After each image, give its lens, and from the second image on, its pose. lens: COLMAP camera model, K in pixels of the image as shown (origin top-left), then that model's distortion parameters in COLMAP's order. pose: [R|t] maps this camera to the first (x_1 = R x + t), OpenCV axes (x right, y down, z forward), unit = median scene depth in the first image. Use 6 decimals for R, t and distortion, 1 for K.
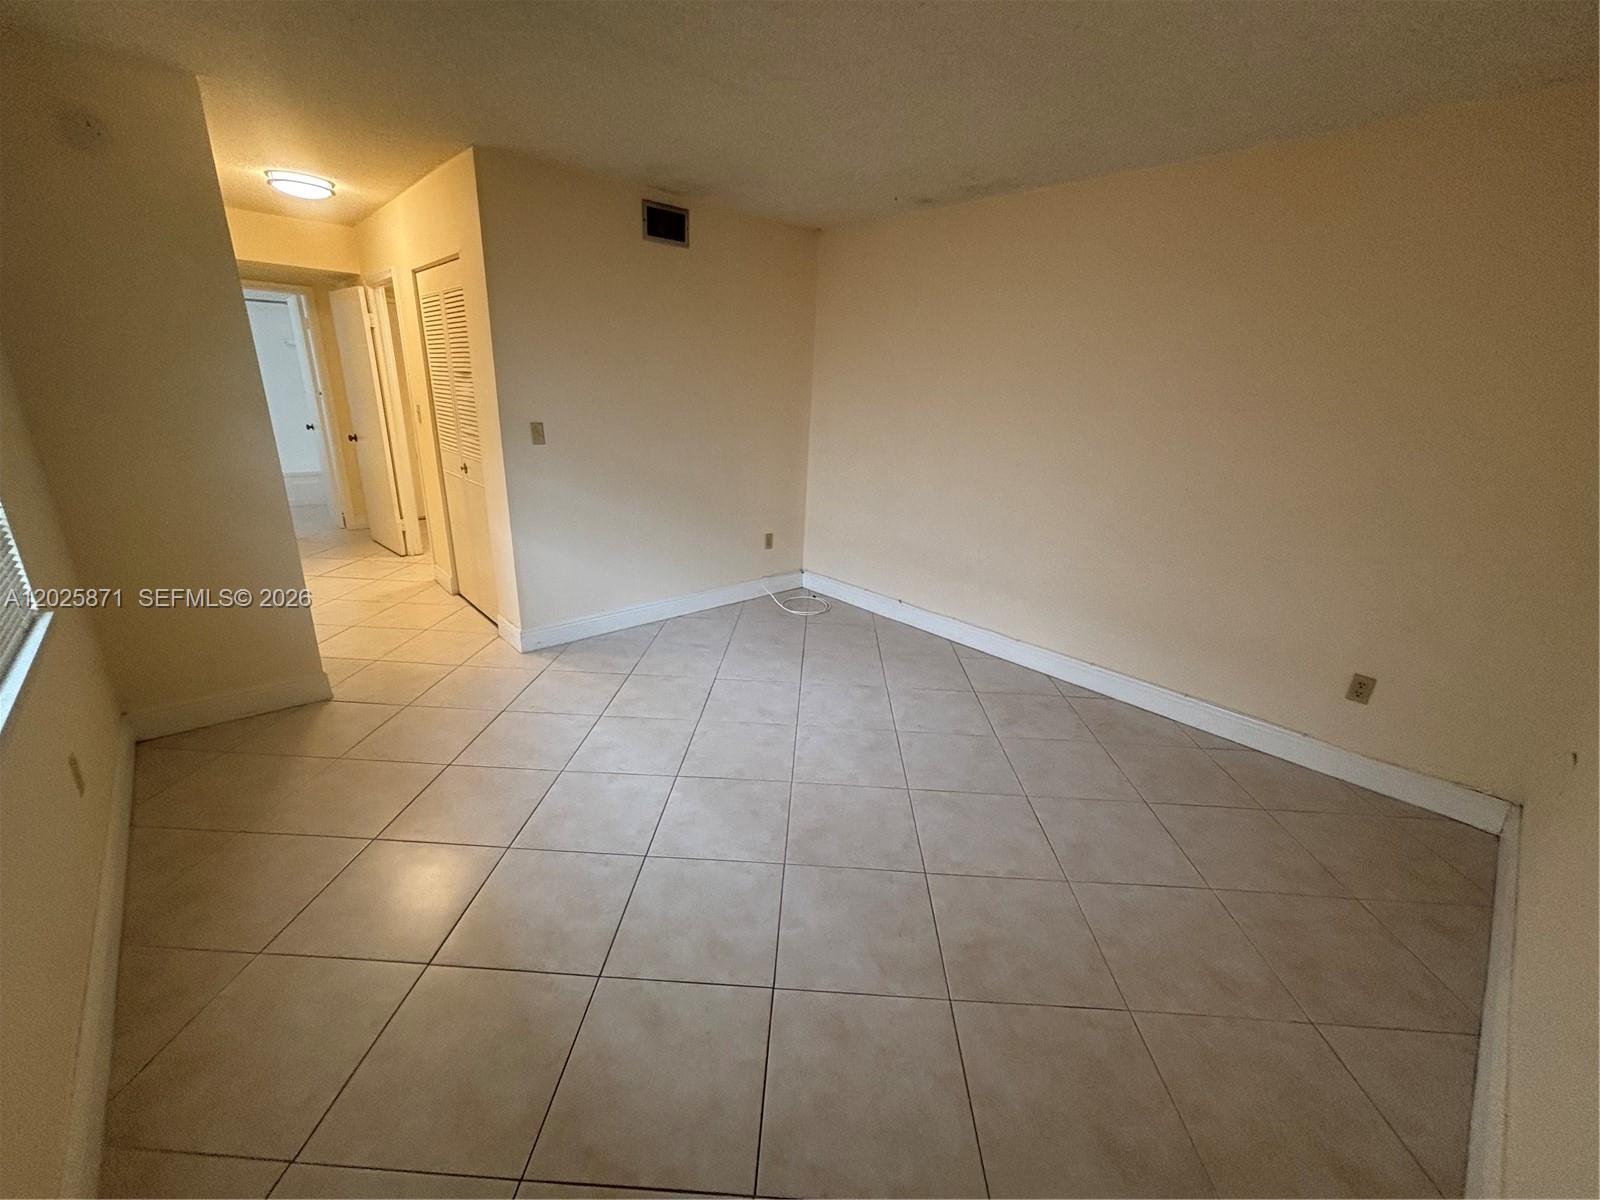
lens RADIAL K [[645.8, 0, 809.1], [0, 645.8, 602.2], [0, 0, 1]] dist [0.003564, 0.000319]
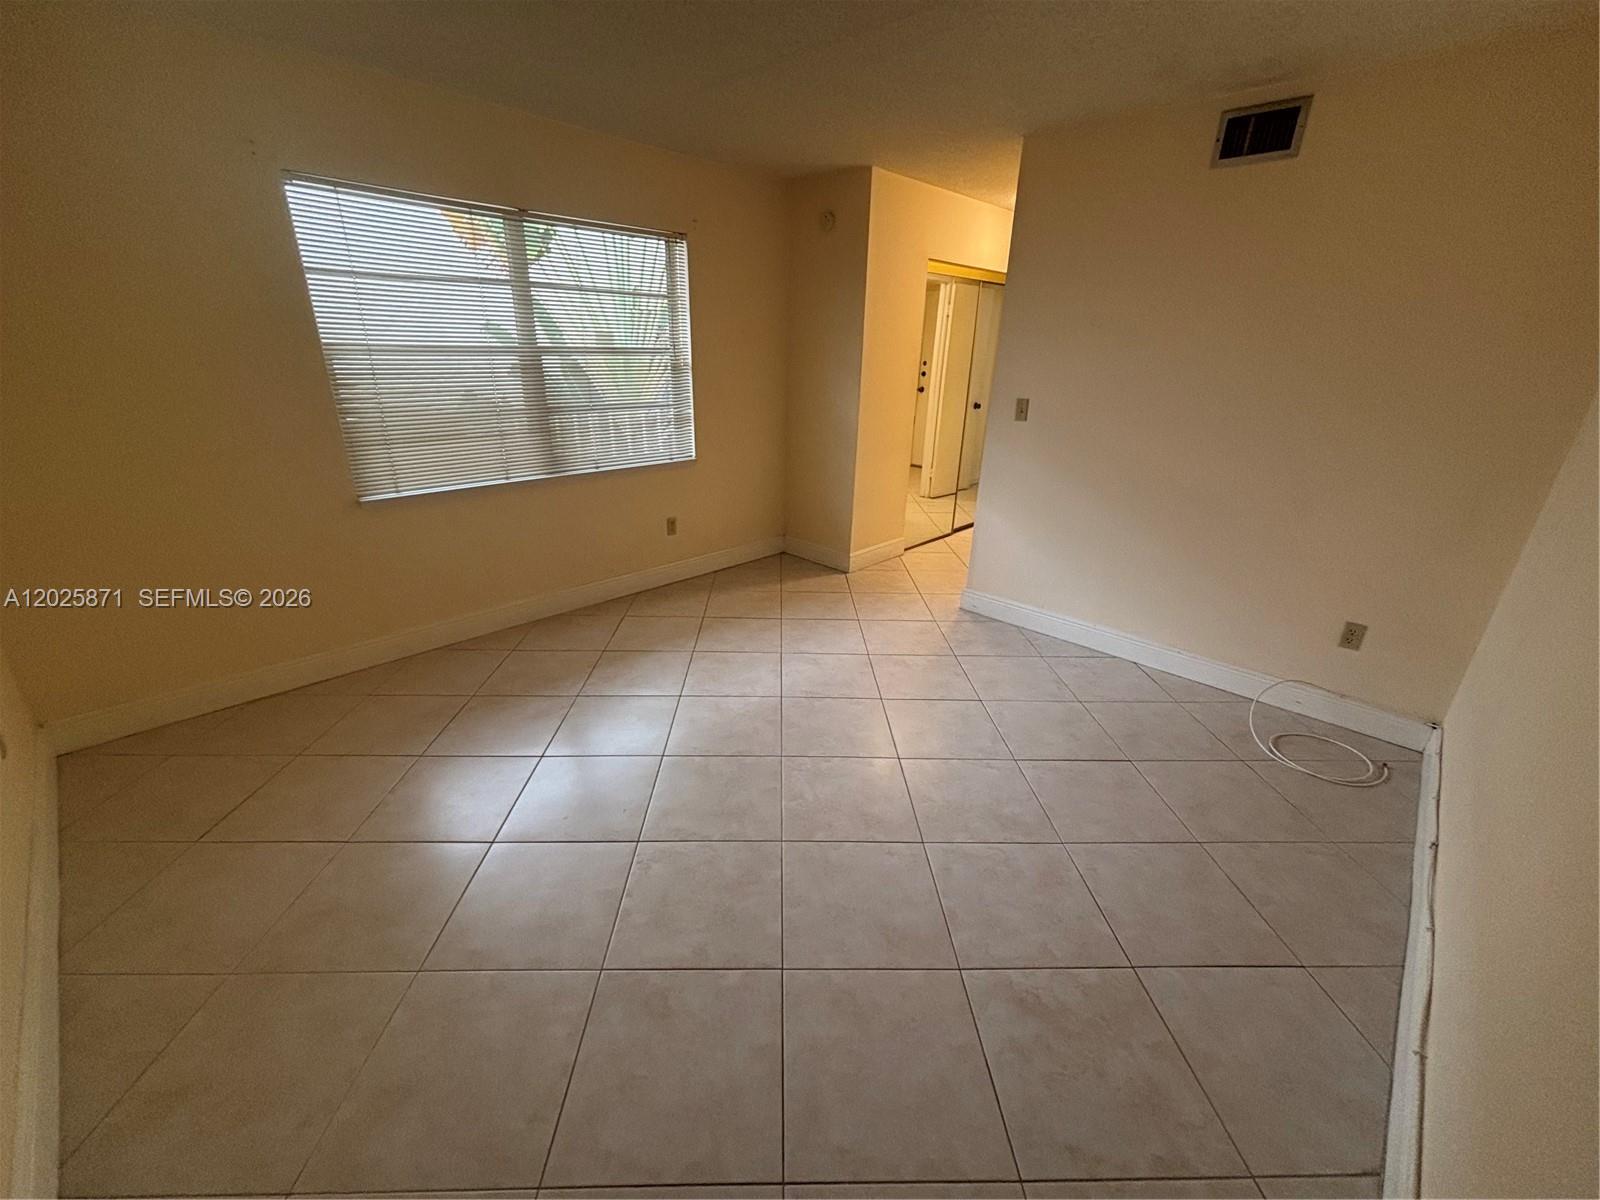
lens RADIAL K [[645.8, 0, 798.2], [0, 645.8, 601.9], [0, 0, 1]] dist [0.003564, 0.000319]
pose [[0.083423, 0.337621, -0.937578, 0.569367], [-0.344760, 0.892535, 0.290725, -0.157811], [0.934976, 0.298986, 0.190856, 0.541654]]
